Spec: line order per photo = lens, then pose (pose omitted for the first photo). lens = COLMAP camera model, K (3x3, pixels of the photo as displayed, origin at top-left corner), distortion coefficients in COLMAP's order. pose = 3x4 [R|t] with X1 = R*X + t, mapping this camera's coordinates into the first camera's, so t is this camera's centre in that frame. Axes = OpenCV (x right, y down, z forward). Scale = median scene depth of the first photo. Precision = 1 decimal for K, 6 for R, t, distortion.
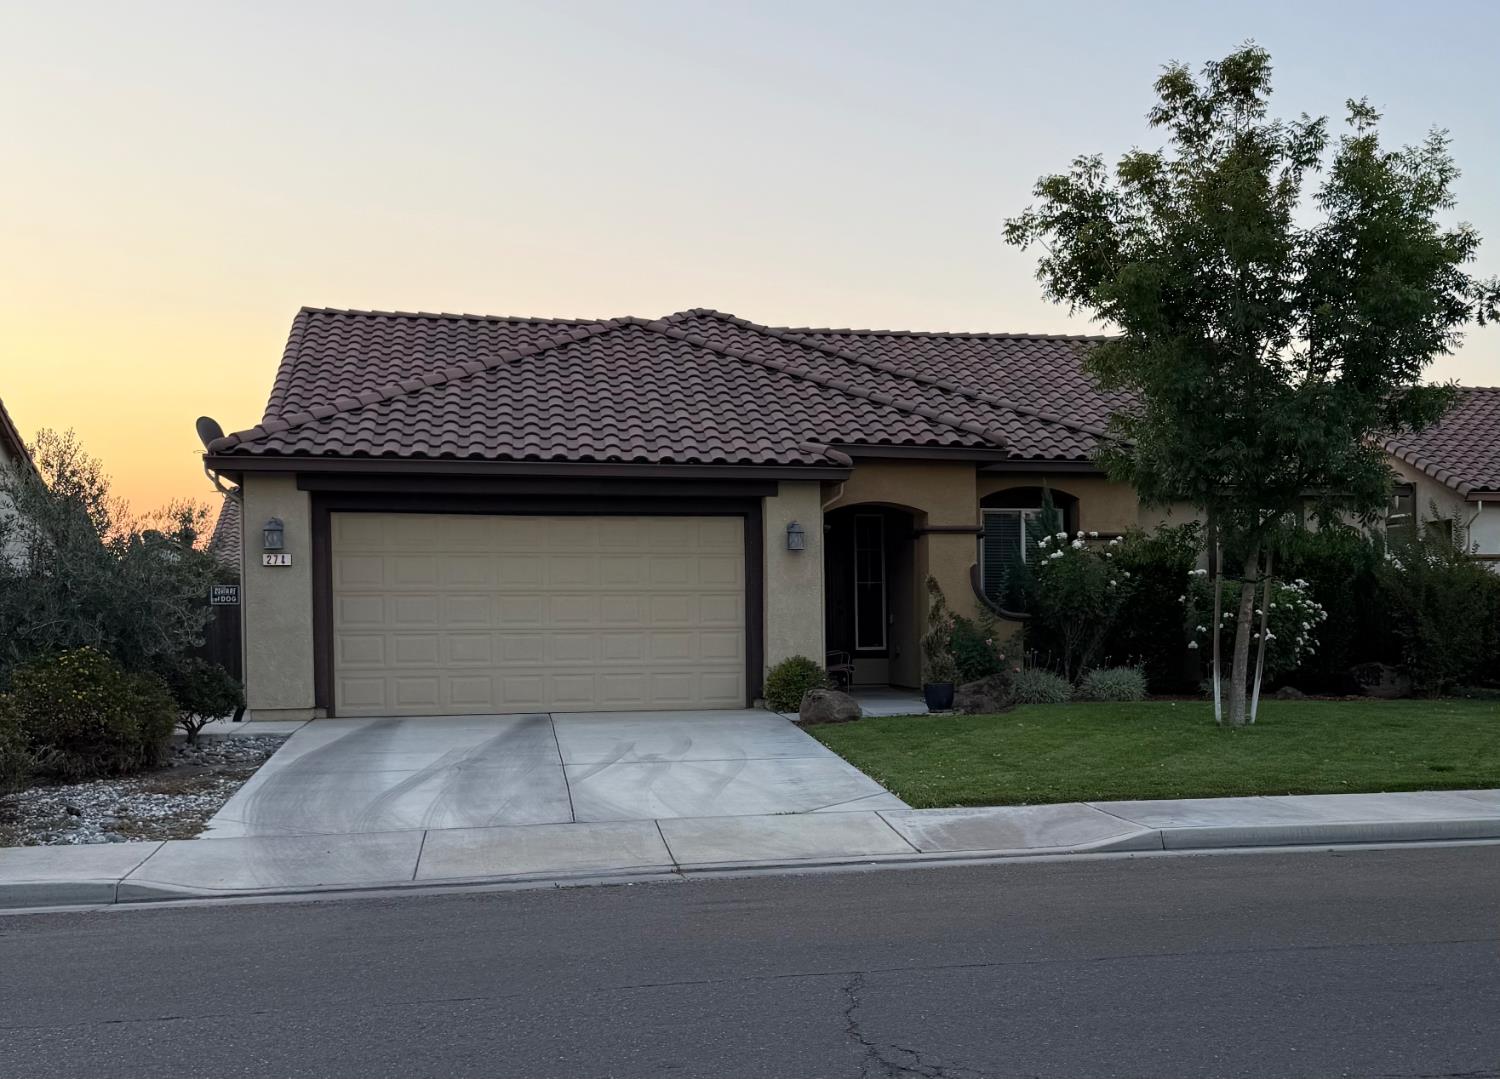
lens RADIAL K [[1634.1, 0, 898.8], [0, 1634.1, 606.1], [0, 0, 1]] dist [0.100670, -0.003912]
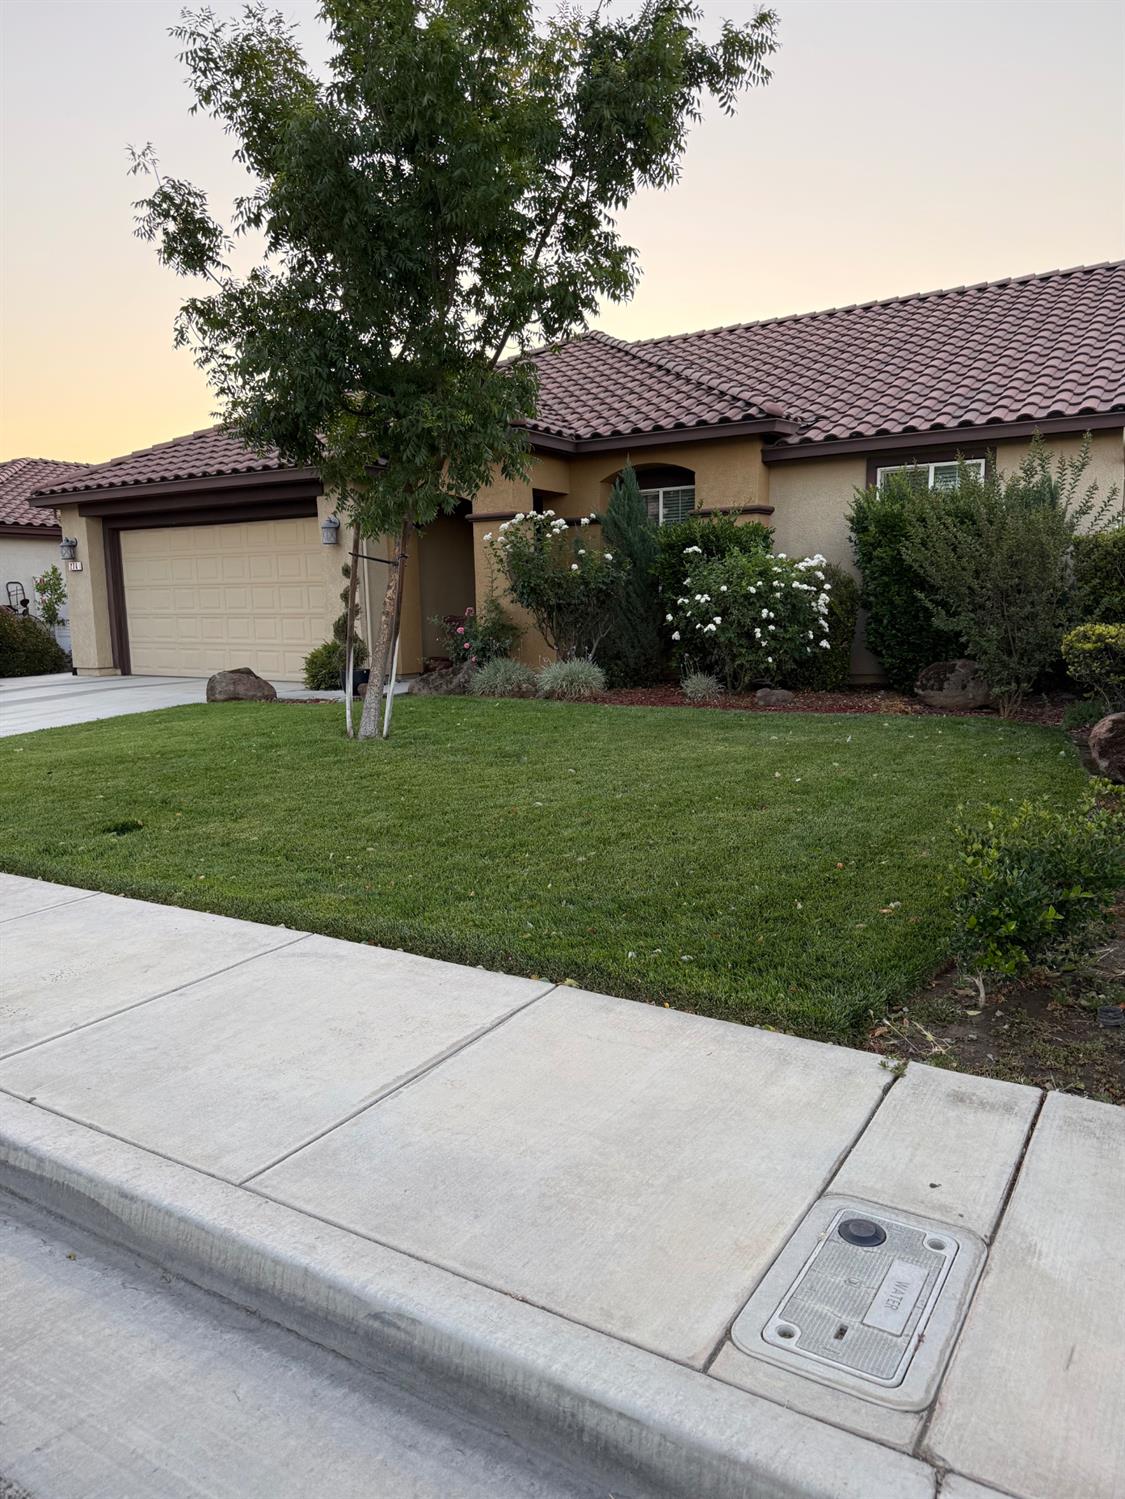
lens RADIAL K [[1052.7, 0, 562.5], [0, 1052.7, 749.5], [0, 0, 1]] dist [0.006077, -0.004227]
pose [[0.700803, 0.096033, -0.706861, 0.573671], [0.014544, 0.988768, 0.148752, -0.000335], [0.713207, -0.114526, 0.691535, 0.603909]]
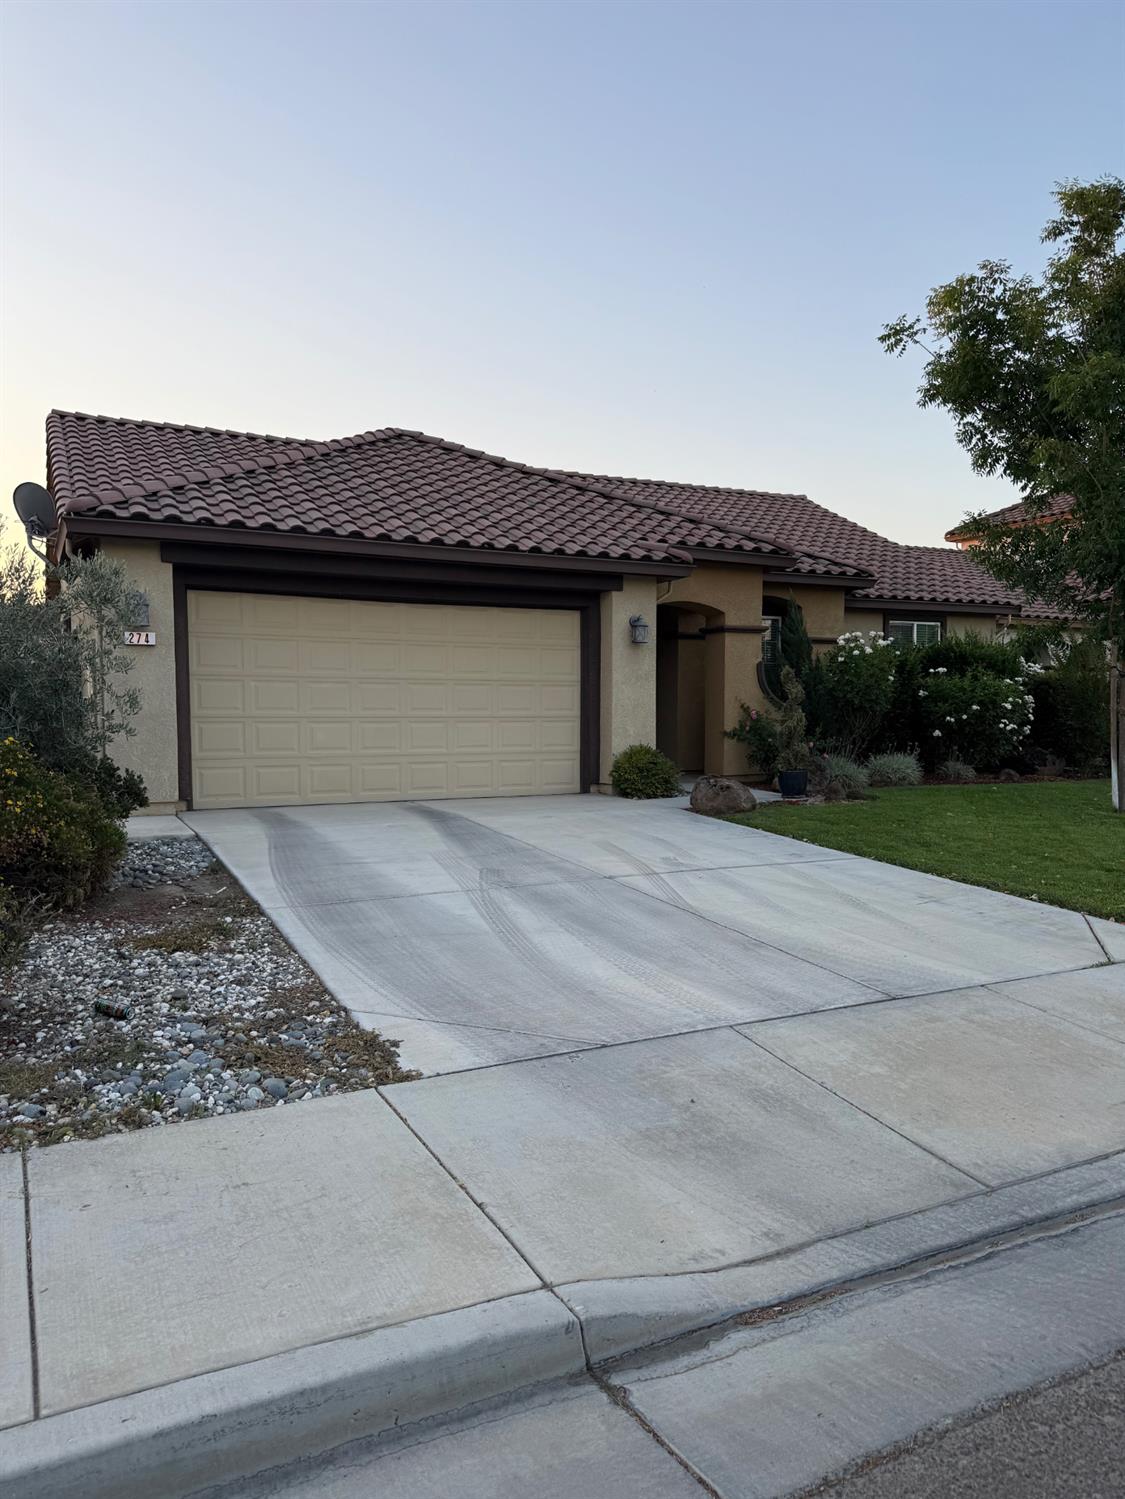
lens RADIAL K [[1029.9, 0, 562.5], [0, 1029.9, 749.5], [0, 0, 1]] dist [0.020688, -0.002676]
pose [[0.973478, -0.001400, 0.228778, -0.263460], [-0.008798, 0.999013, 0.043548, 0.005701], [-0.228613, -0.044406, 0.972504, 0.372387]]
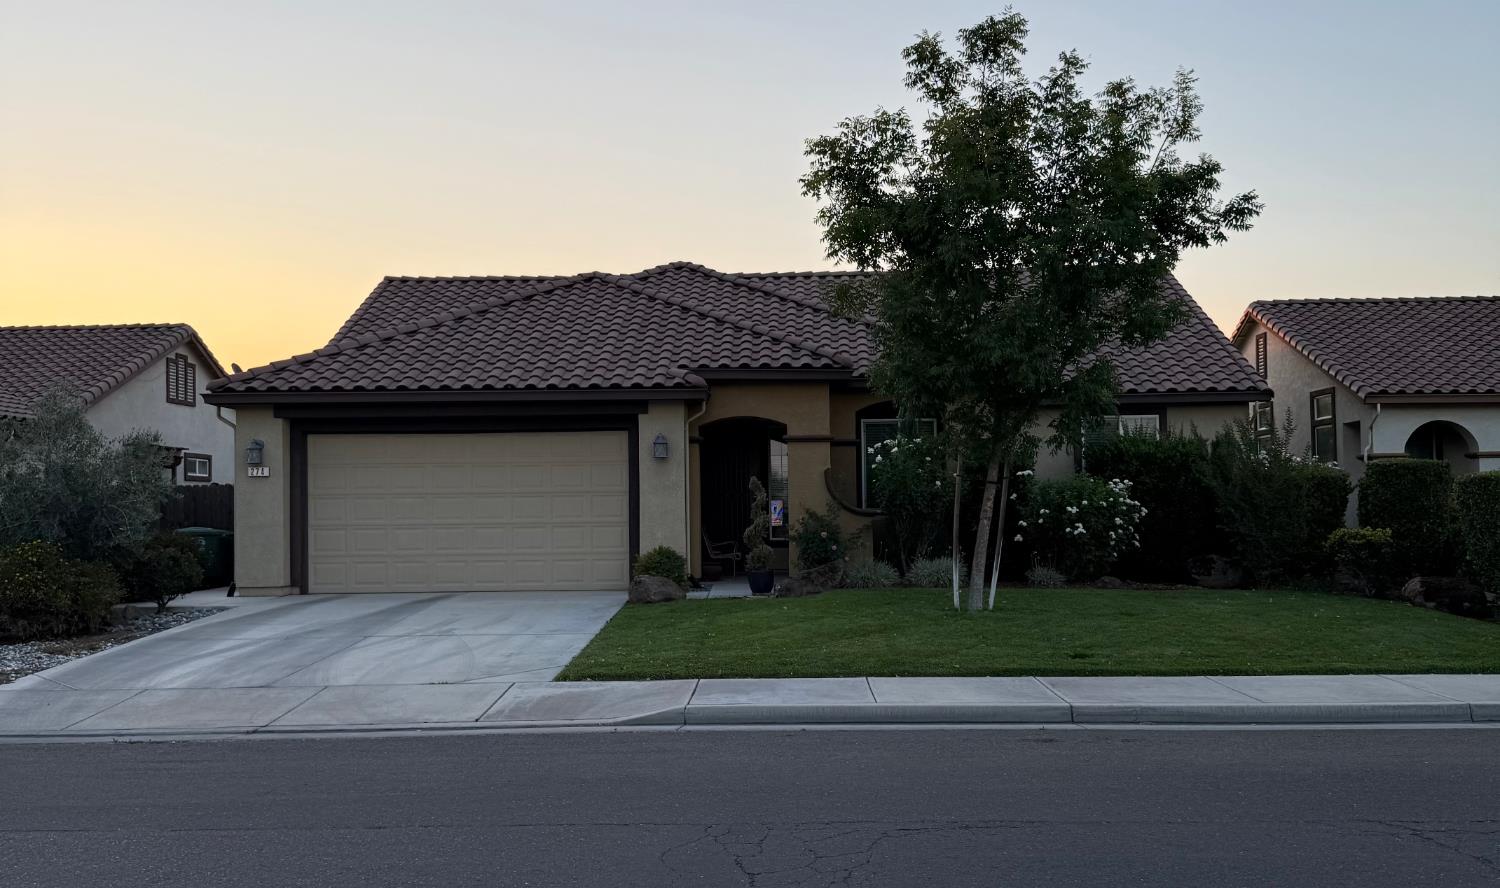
lens RADIAL K [[1342.9, 0, 750.0], [0, 1342.9, 444.0], [0, 0, 1]] dist [0.096468, -0.010465]
pose [[0.967774, -0.014935, -0.251376, 0.250867], [0.004494, 0.999105, -0.042059, -0.002821], [0.251779, 0.039574, 0.966975, 0.060651]]
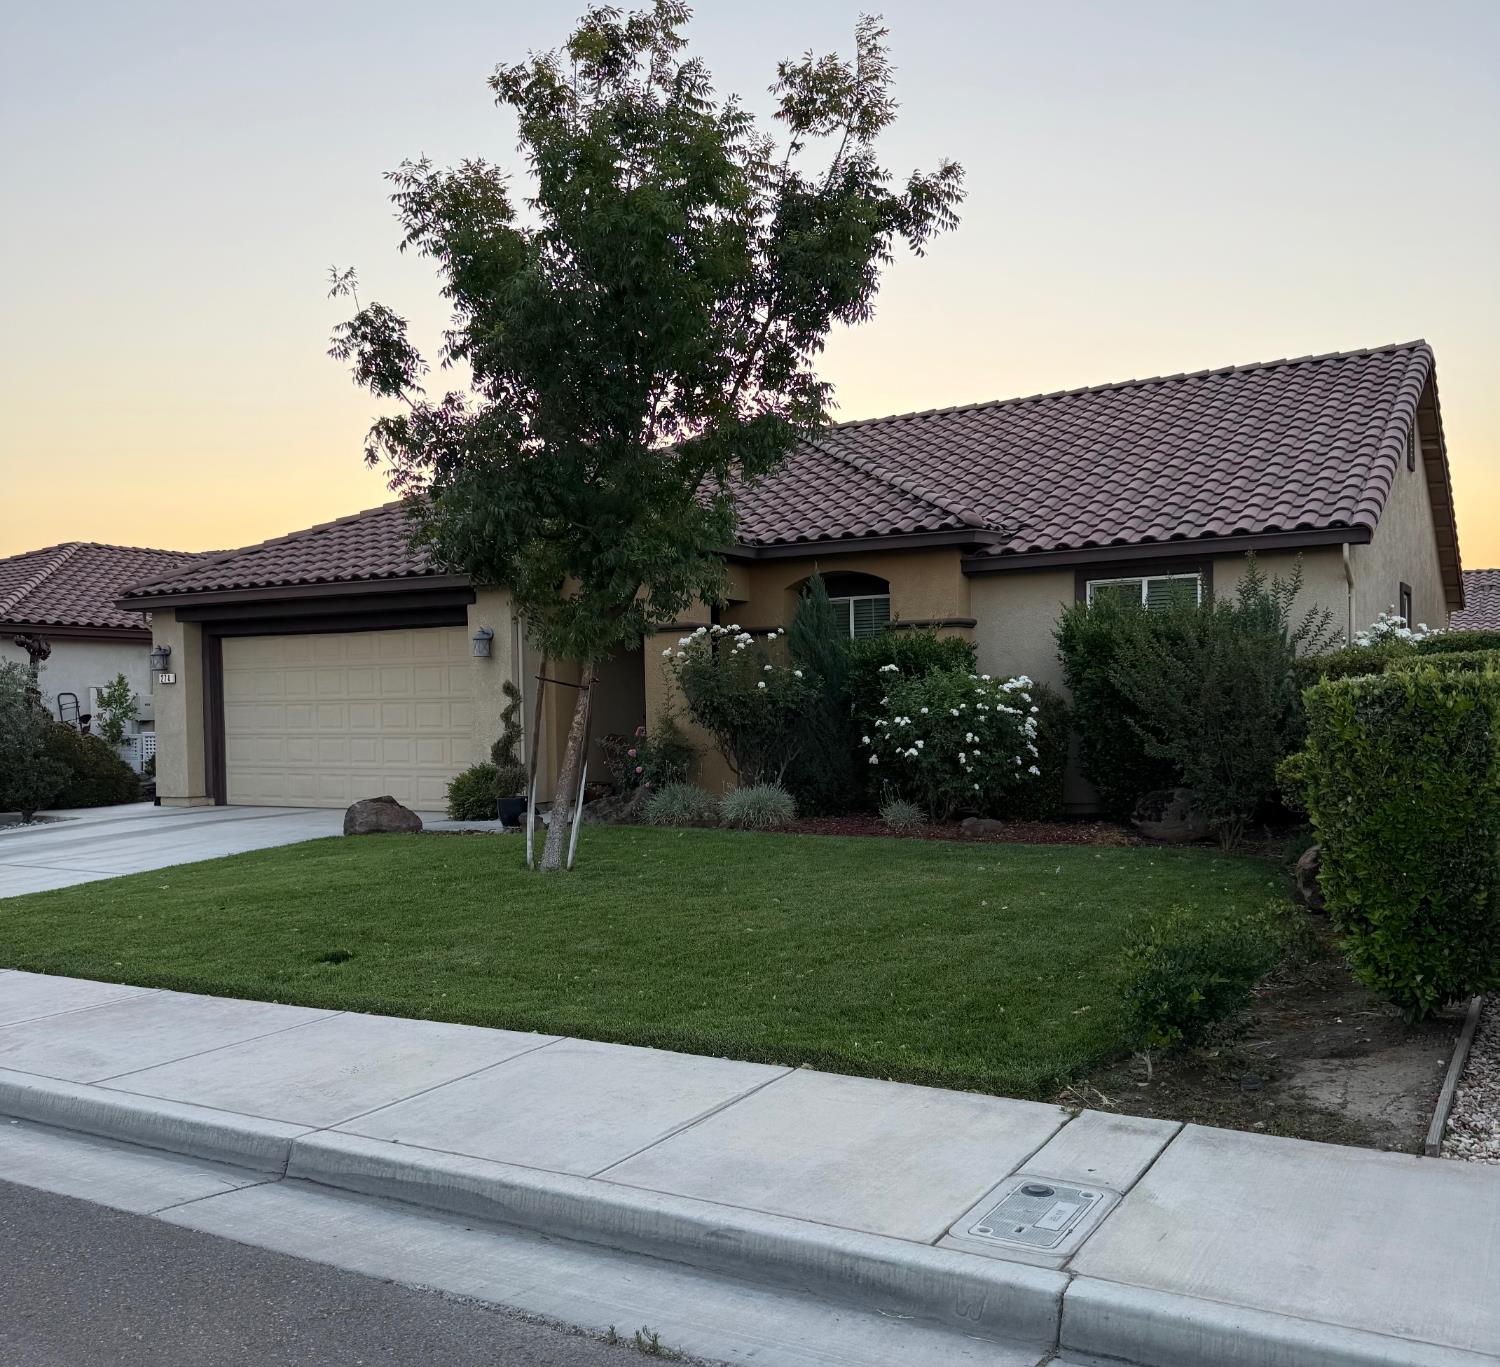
lens RADIAL K [[1343.6, 0, 752.6], [0, 1343.6, 631.6], [0, 0, 1]] dist [0.115281, 0.001937]
pose [[0.718229, -0.040945, -0.694601, 0.632733], [0.010261, 0.998782, -0.048265, -0.007718], [0.695731, 0.027538, 0.717774, 0.524184]]
